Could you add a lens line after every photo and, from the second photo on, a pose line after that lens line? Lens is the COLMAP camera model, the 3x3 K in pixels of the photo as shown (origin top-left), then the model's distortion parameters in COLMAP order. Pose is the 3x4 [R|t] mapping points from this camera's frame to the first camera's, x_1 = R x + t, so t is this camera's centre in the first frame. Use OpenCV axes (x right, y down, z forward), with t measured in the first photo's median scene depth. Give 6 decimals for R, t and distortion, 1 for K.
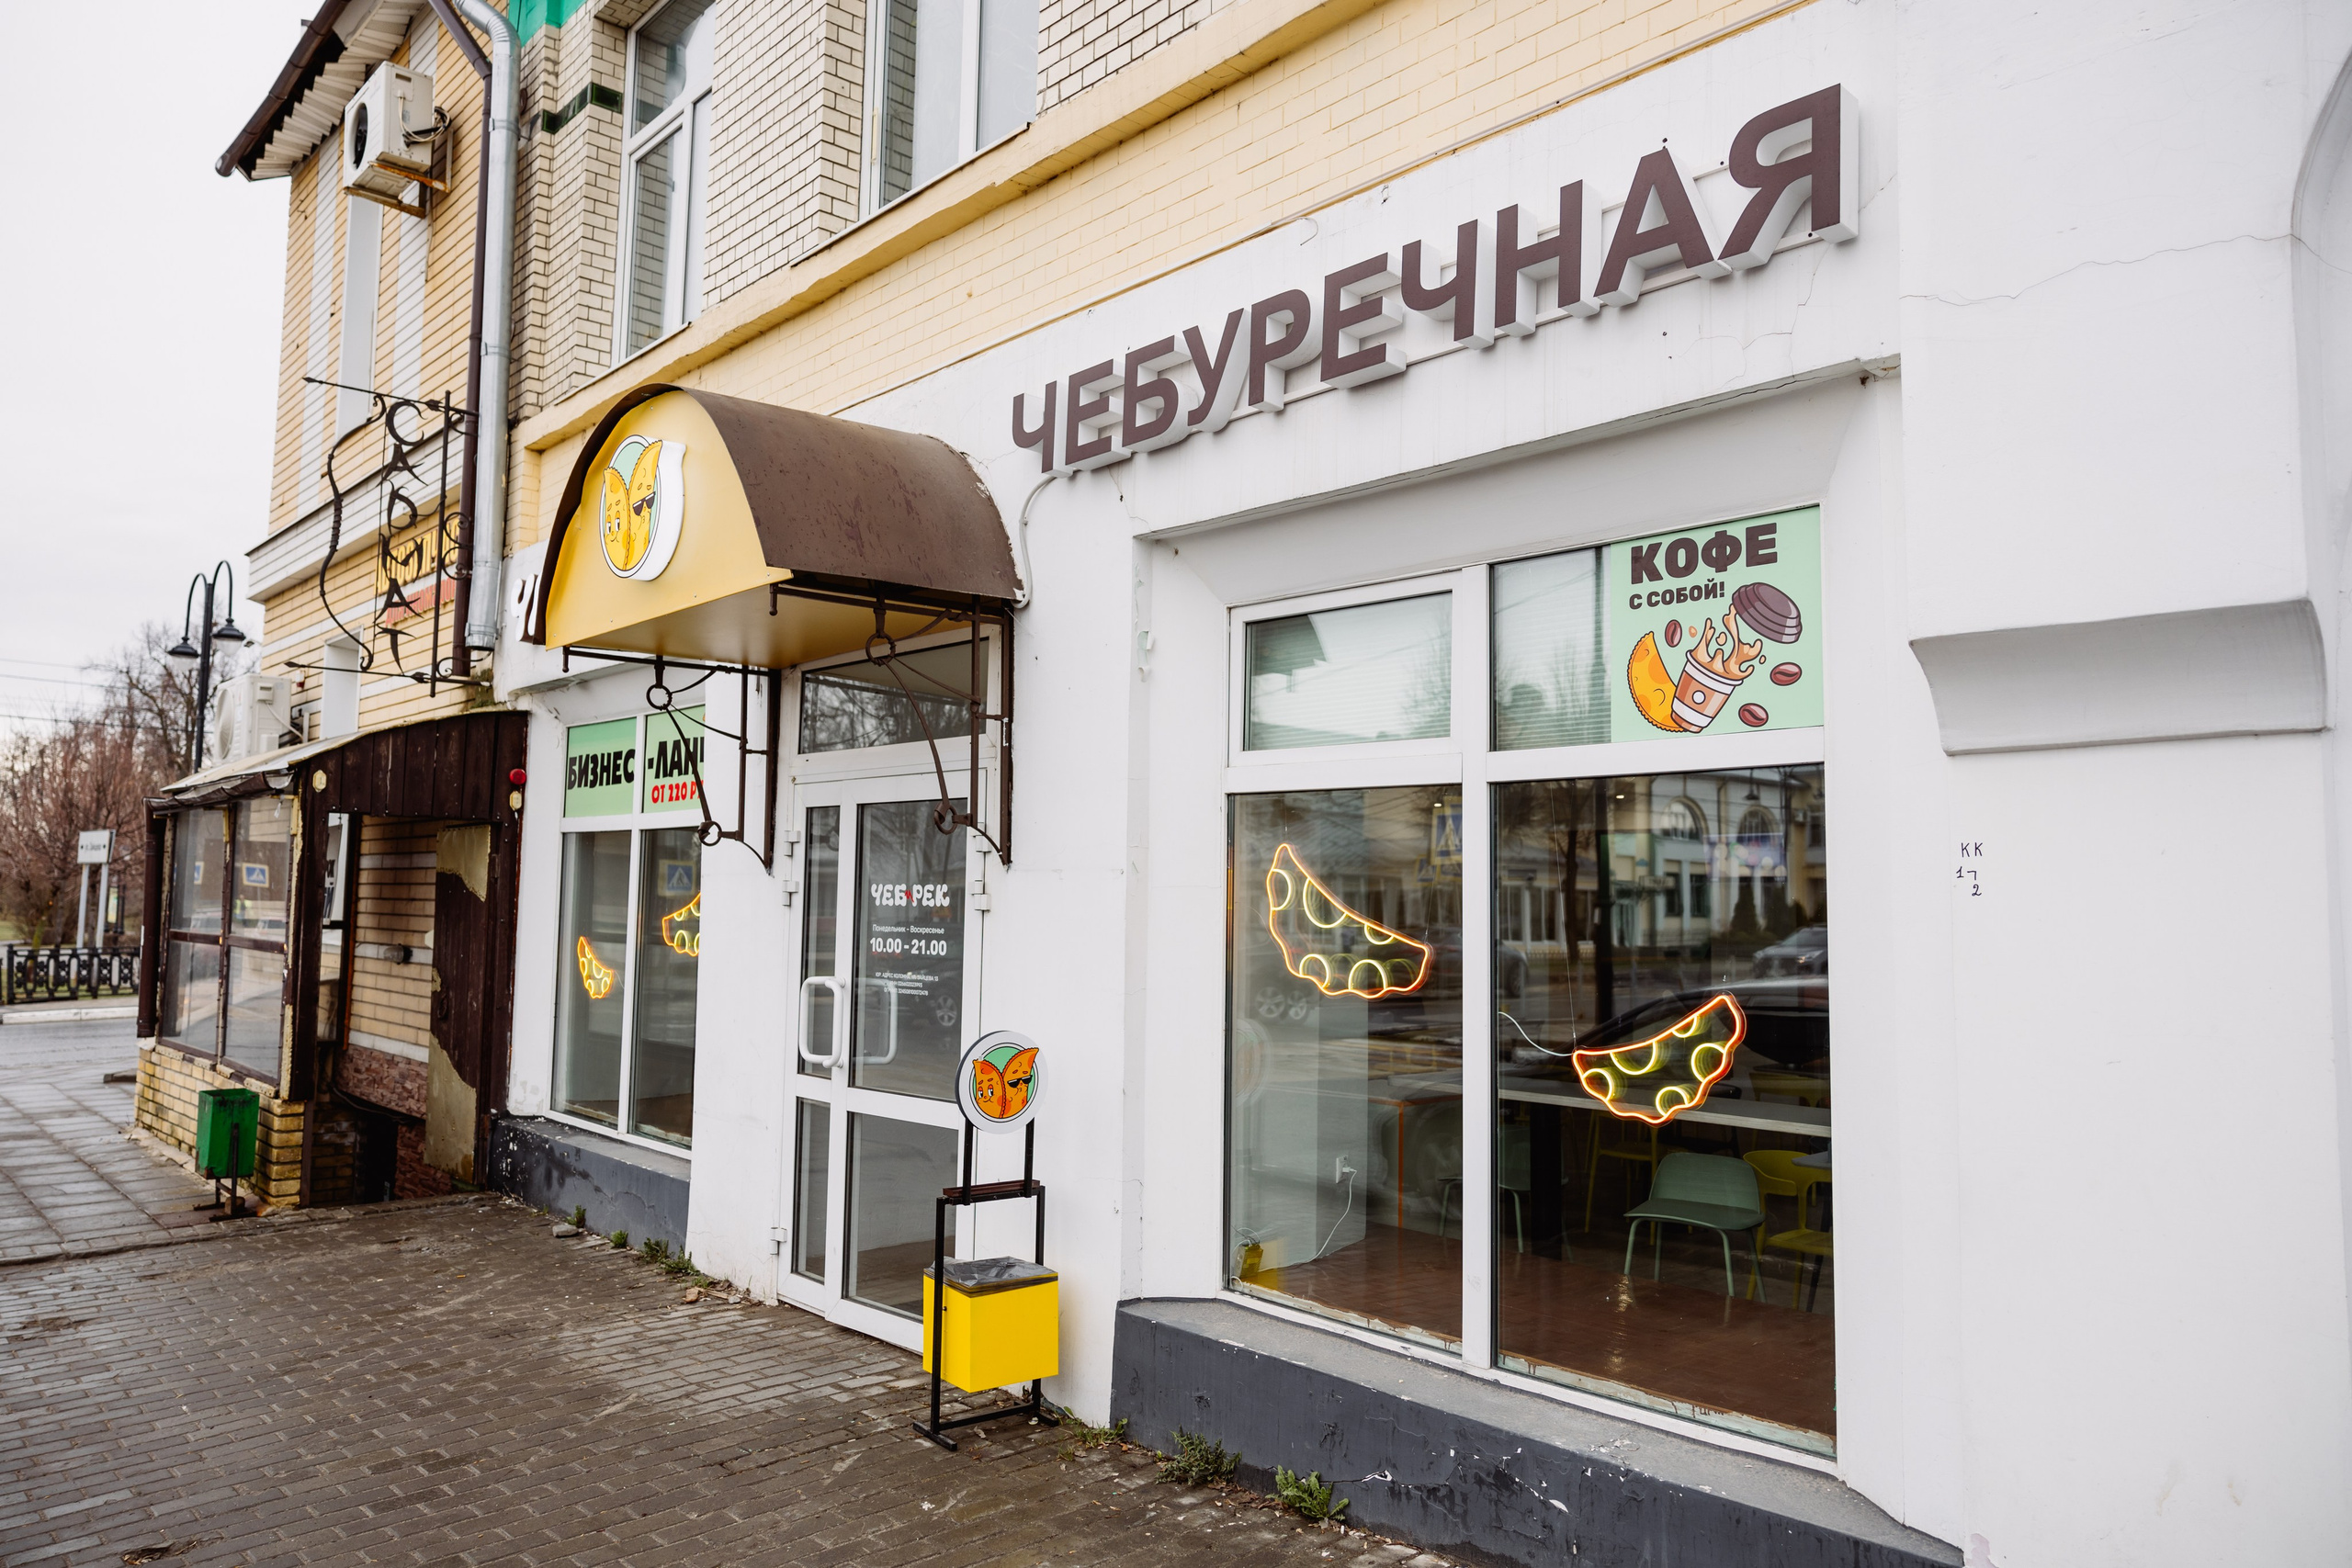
lens RADIAL K [[1547.7, 0, 1177.0], [0, 1547.7, 789.2], [0, 0, 1]] dist [0.000213, 0.001745]
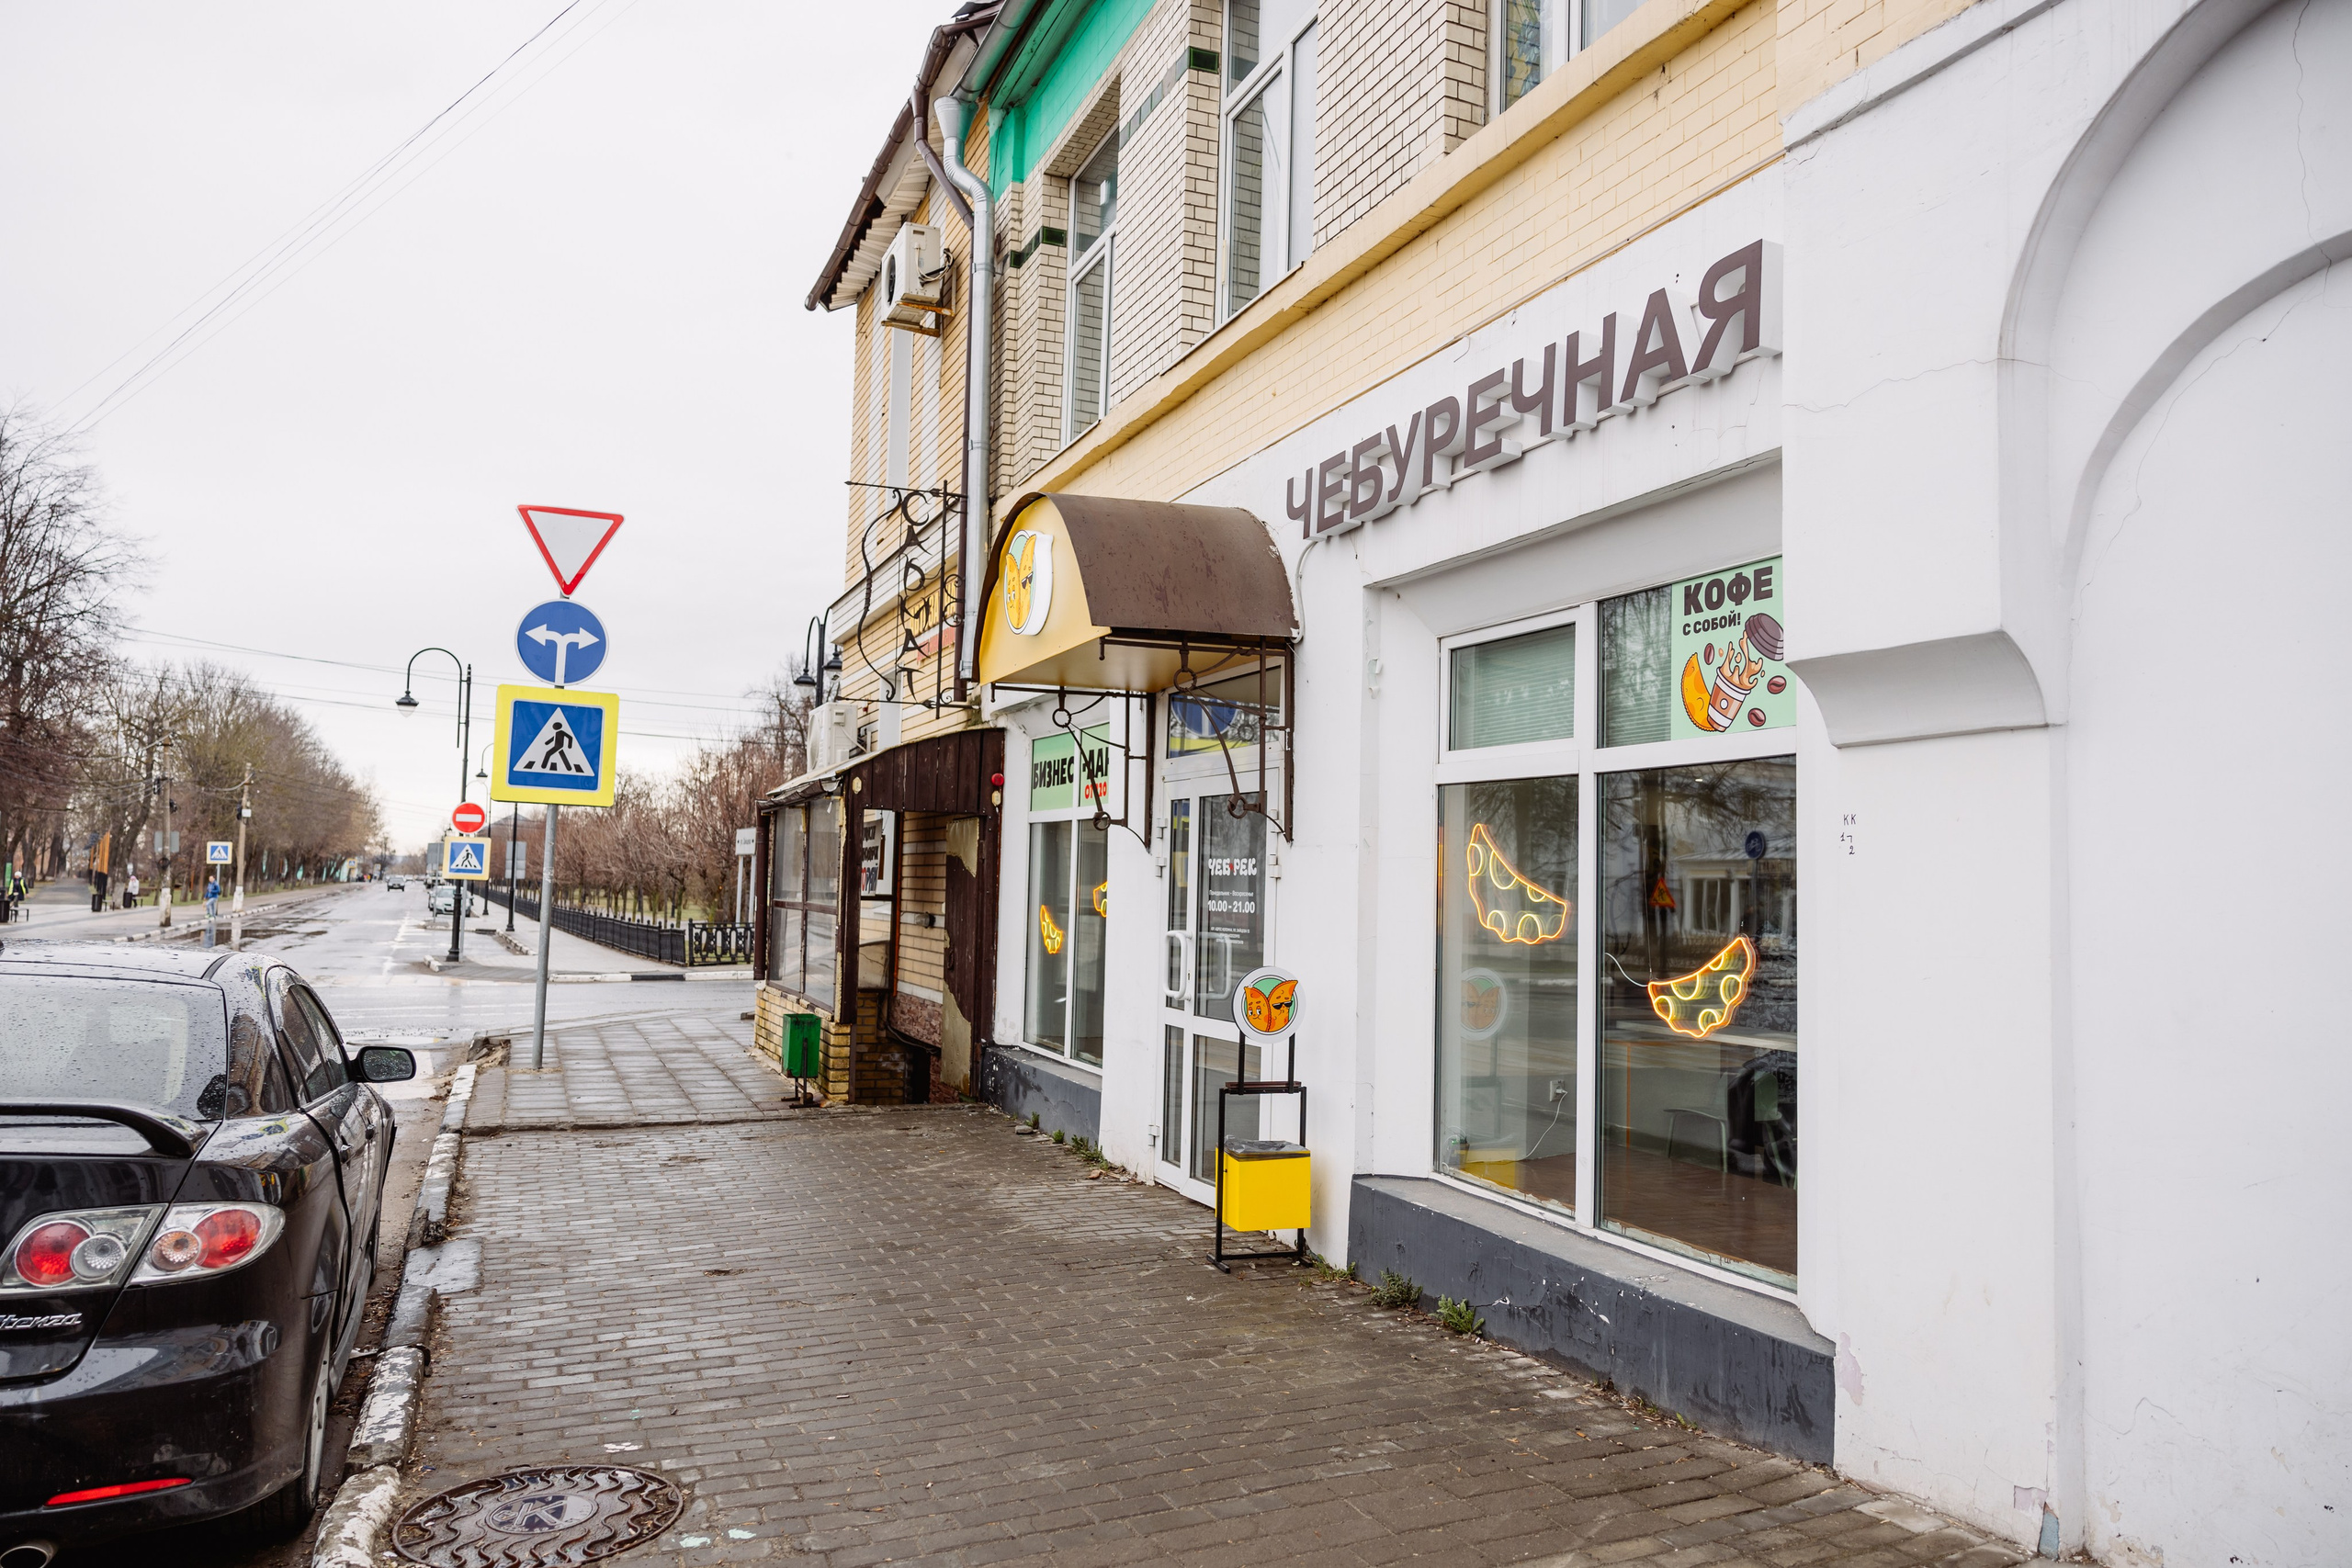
lens RADIAL K [[1547.7, 0, 1178.9], [0, 1547.7, 791.0], [0, 0, 1]] dist [0.000213, 0.001745]
pose [[0.940892, -0.013561, -0.338436, 0.242949], [0.014978, 0.999887, 0.001576, 0.002516], [0.338376, -0.006552, 0.940988, -0.248074]]
